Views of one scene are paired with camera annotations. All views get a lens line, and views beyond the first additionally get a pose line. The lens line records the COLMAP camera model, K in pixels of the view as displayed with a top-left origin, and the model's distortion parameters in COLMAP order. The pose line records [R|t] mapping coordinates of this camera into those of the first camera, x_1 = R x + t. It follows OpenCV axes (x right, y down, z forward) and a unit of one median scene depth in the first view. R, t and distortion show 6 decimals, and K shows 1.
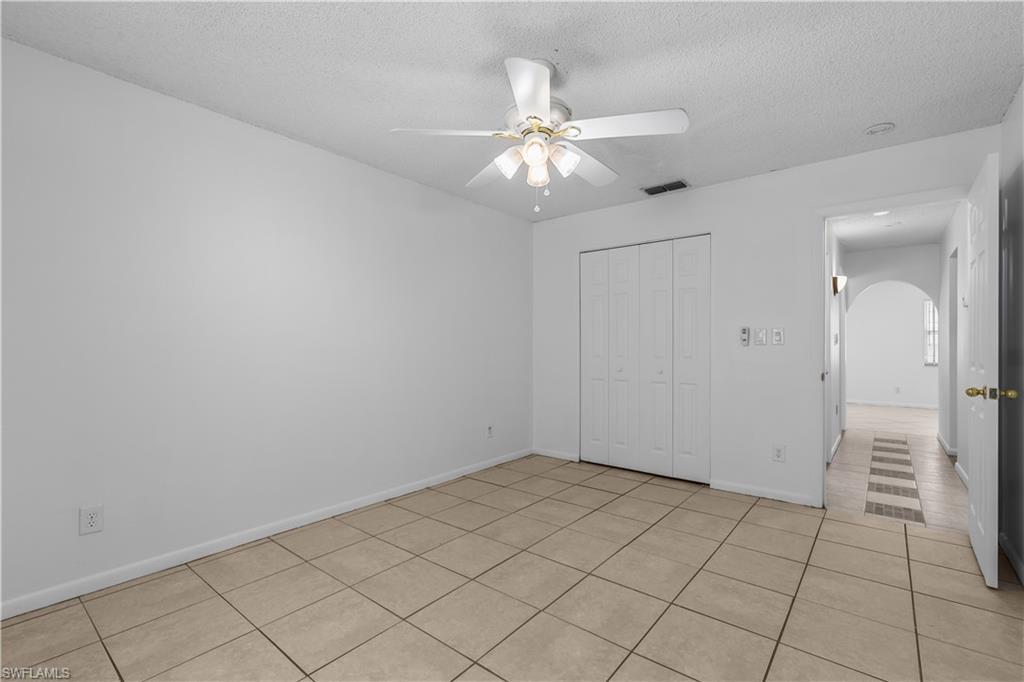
lens RADIAL K [[453.0, 0, 501.0], [0, 453.0, 345.0], [0, 0, 1]] dist [0.009874, -0.001532]
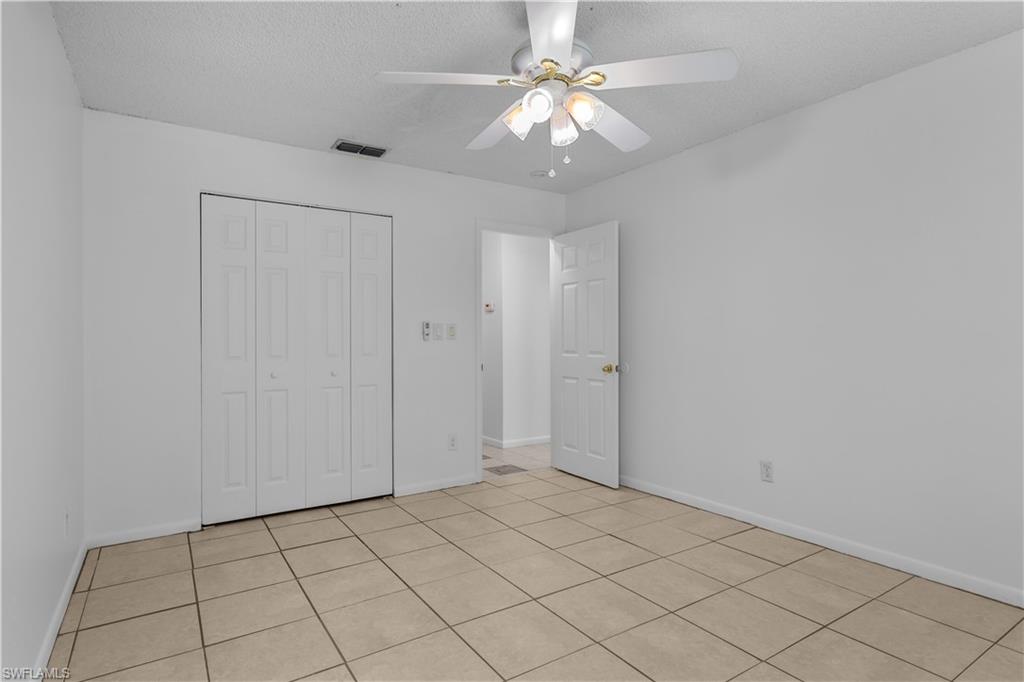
lens RADIAL K [[552.2, 0, 517.0], [0, 552.2, 340.6], [0, 0, 1]] dist [0.011966, -0.001569]
pose [[0.292786, -0.001061, 0.956177, -0.533376], [0.004473, 0.999990, -0.000260, 0.002523], [-0.956167, 0.004353, 0.292788, 0.452366]]
